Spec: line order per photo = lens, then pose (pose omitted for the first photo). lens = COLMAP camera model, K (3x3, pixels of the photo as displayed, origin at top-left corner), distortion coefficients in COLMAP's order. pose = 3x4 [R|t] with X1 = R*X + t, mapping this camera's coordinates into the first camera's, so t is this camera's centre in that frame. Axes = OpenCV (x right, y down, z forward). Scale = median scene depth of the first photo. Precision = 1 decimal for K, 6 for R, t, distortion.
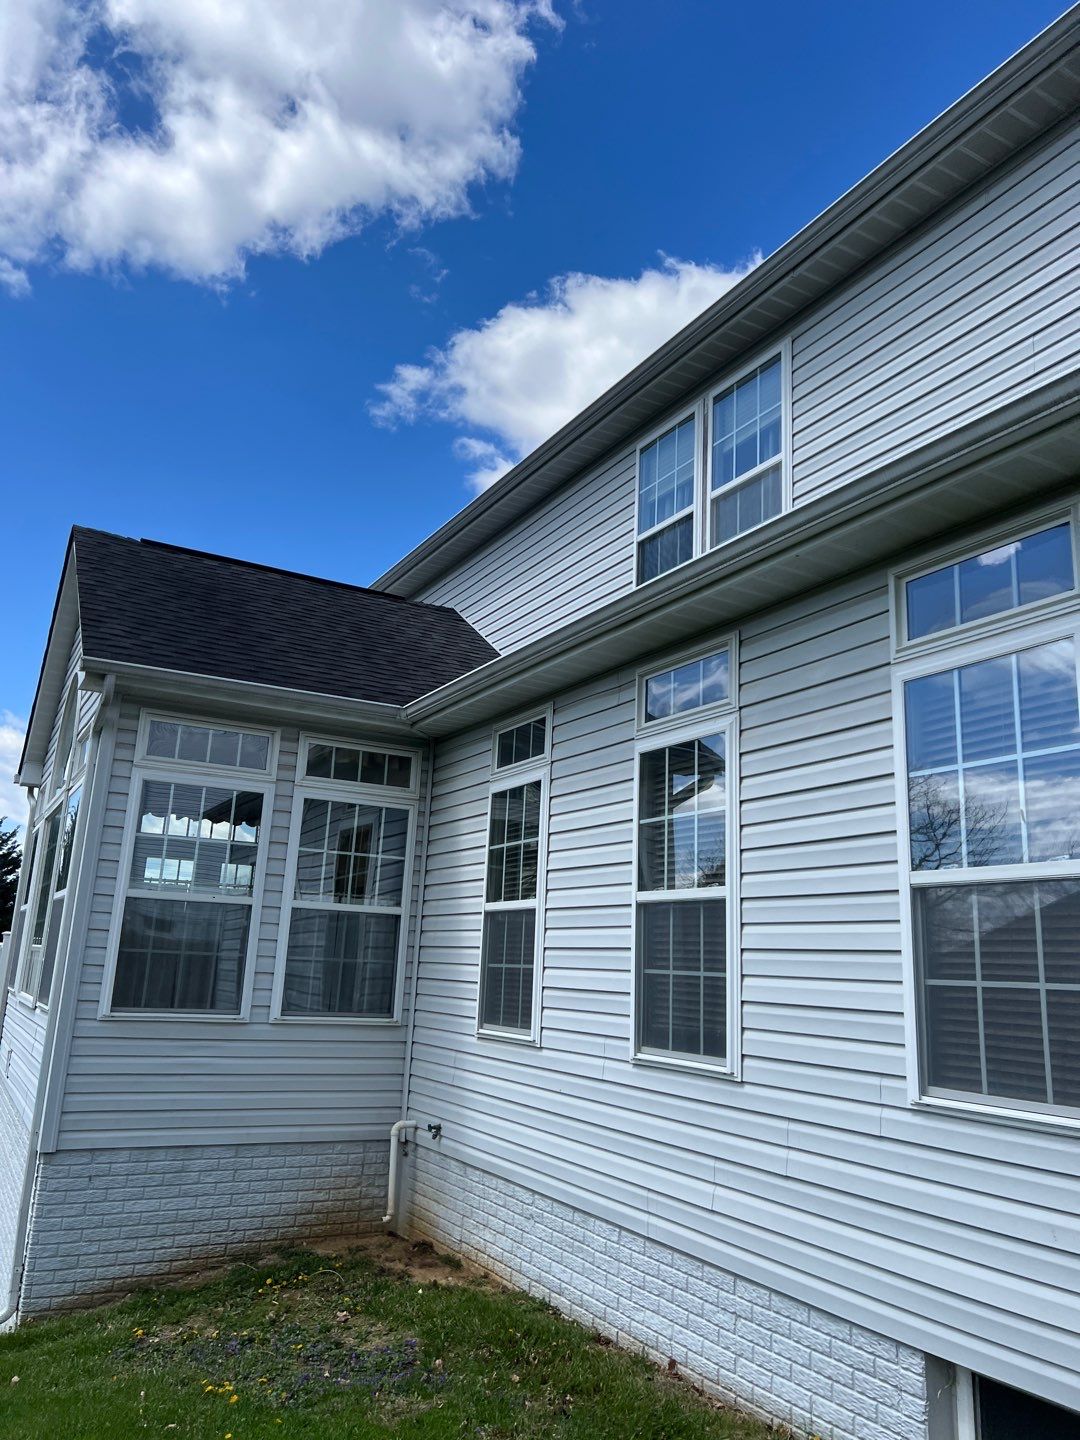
lens RADIAL K [[1086.8, 0, 596.8], [0, 1086.8, 729.0], [0, 0, 1]] dist [0.054261, -0.055121]
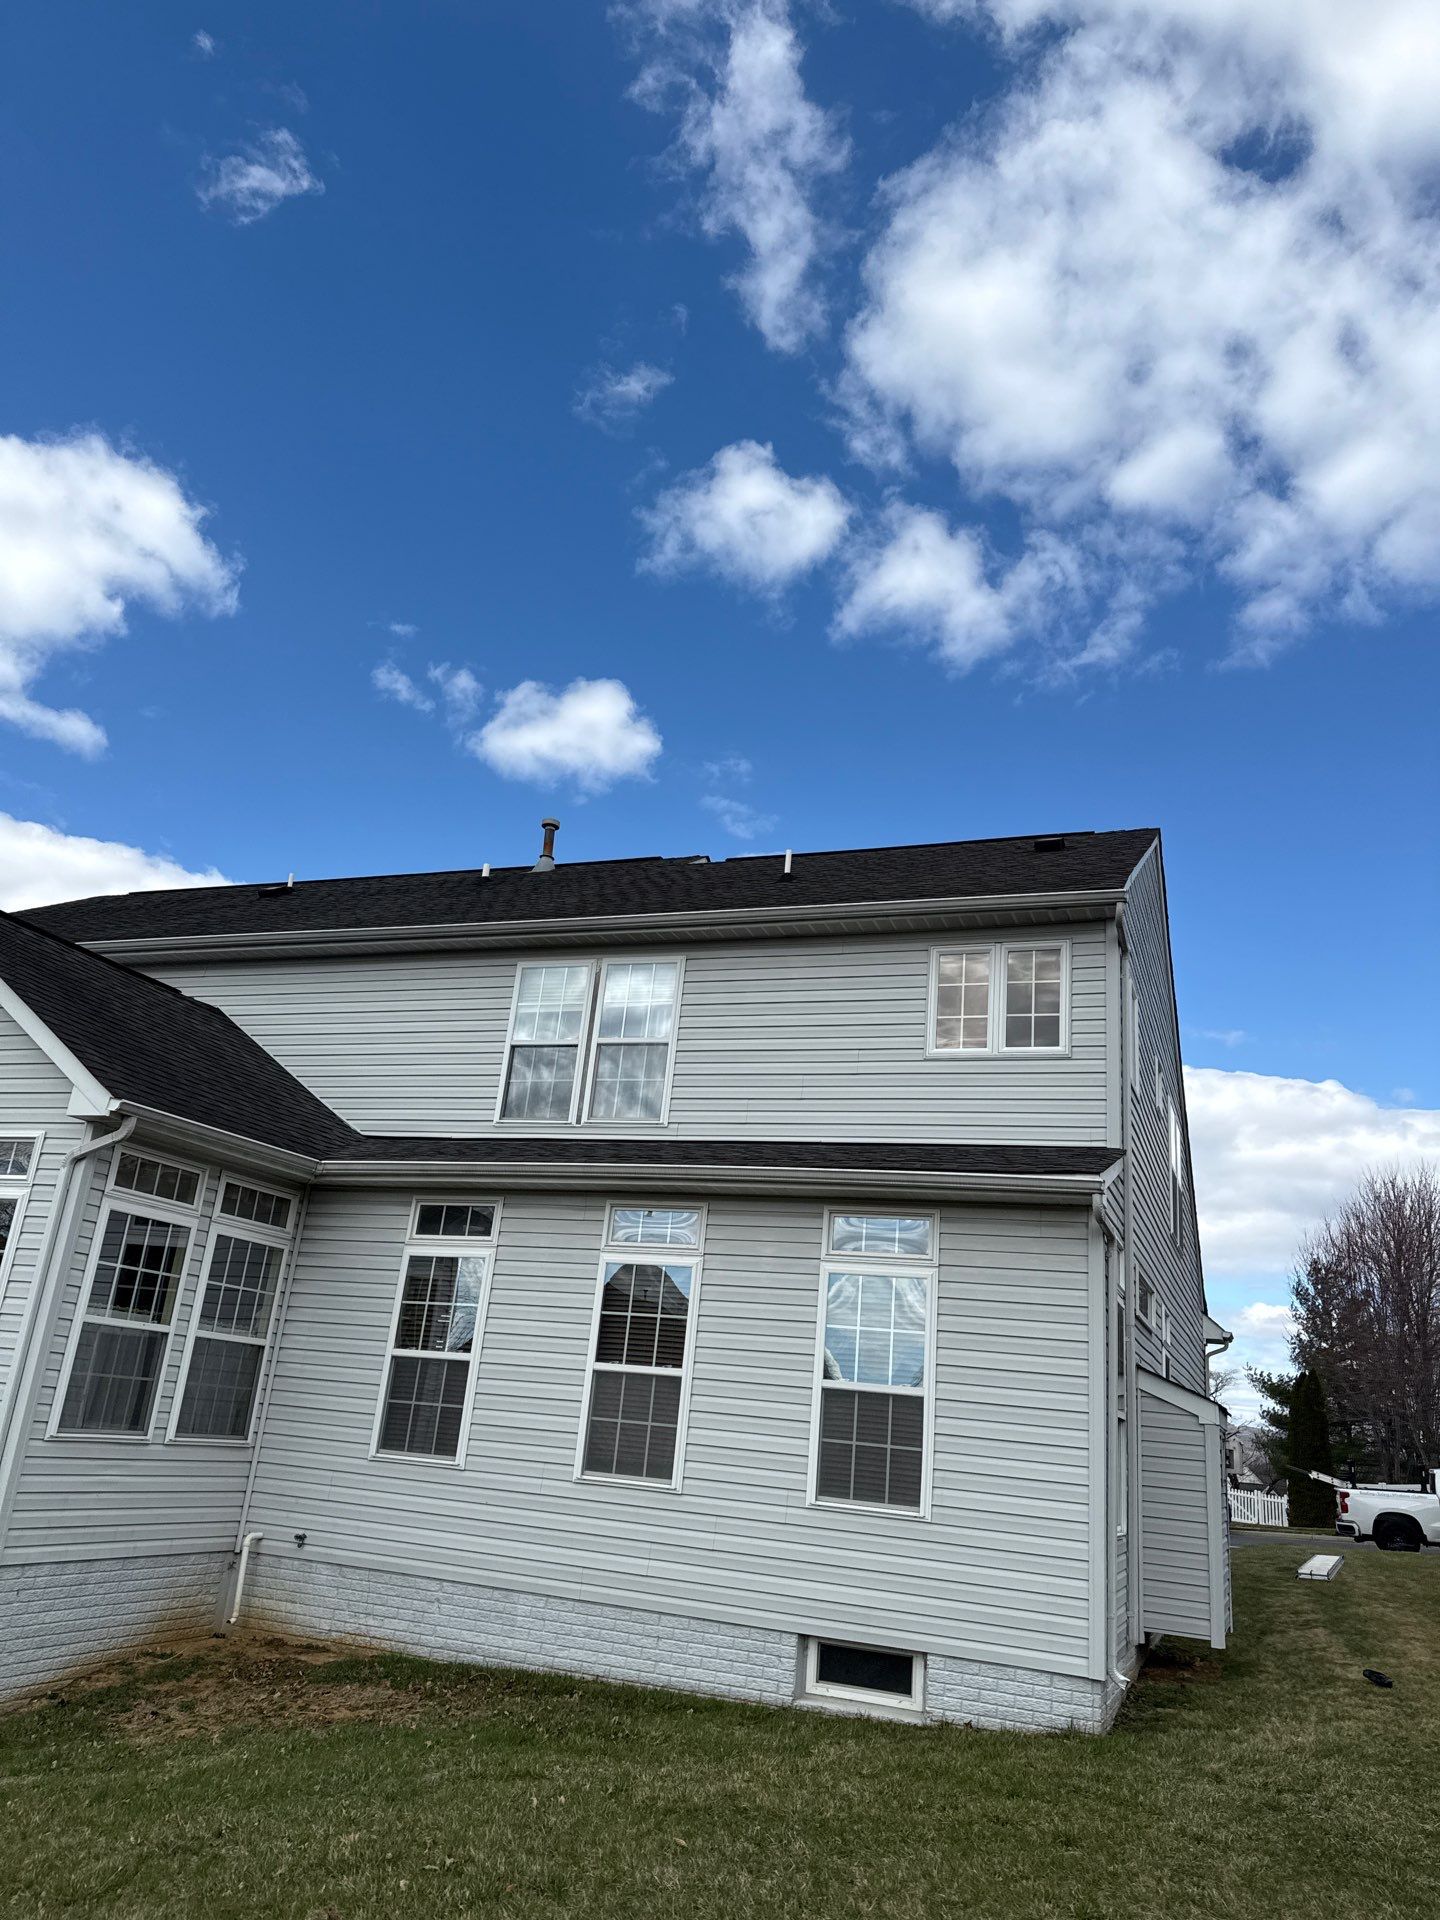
lens RADIAL K [[1449.1, 0, 795.7], [0, 1449.1, 972.0], [0, 0, 1]] dist [0.054261, -0.055121]
pose [[0.725470, 0.226618, 0.649875, -0.924702], [-0.206779, 0.972381, -0.108247, -0.163770], [-0.656457, -0.055850, 0.752294, -0.491439]]
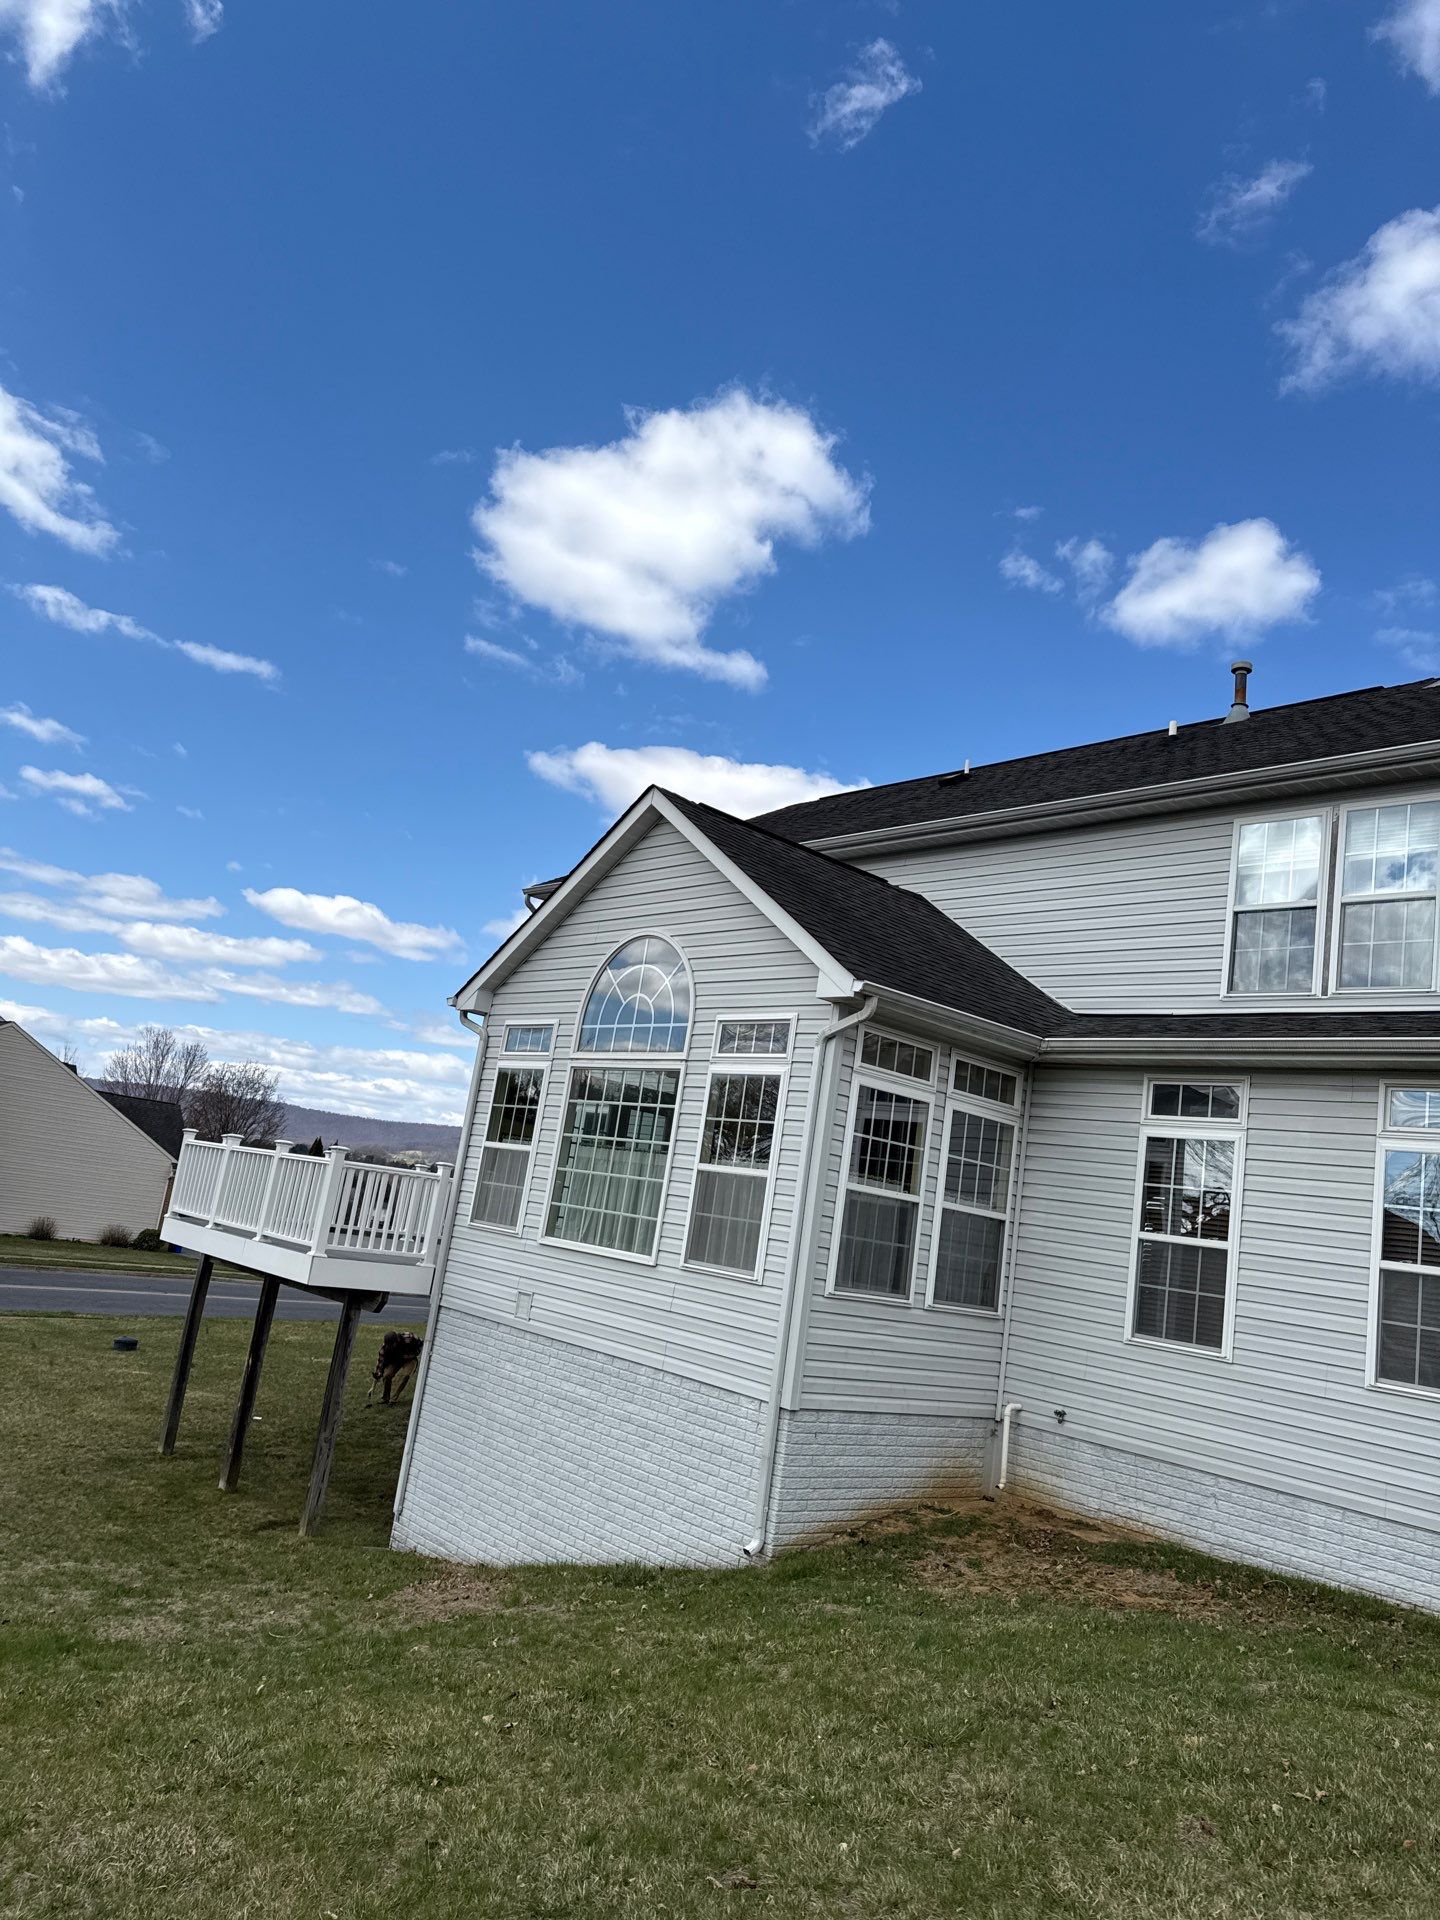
lens RADIAL K [[1441.9, 0, 662.3], [0, 1441.9, 957.9], [0, 0, 1]] dist [0.076230, -0.083832]
pose [[0.968223, 0.136547, 0.209519, -0.954109], [-0.150300, 0.987318, 0.051109, -0.128894], [-0.199883, -0.080976, 0.976468, -0.387671]]
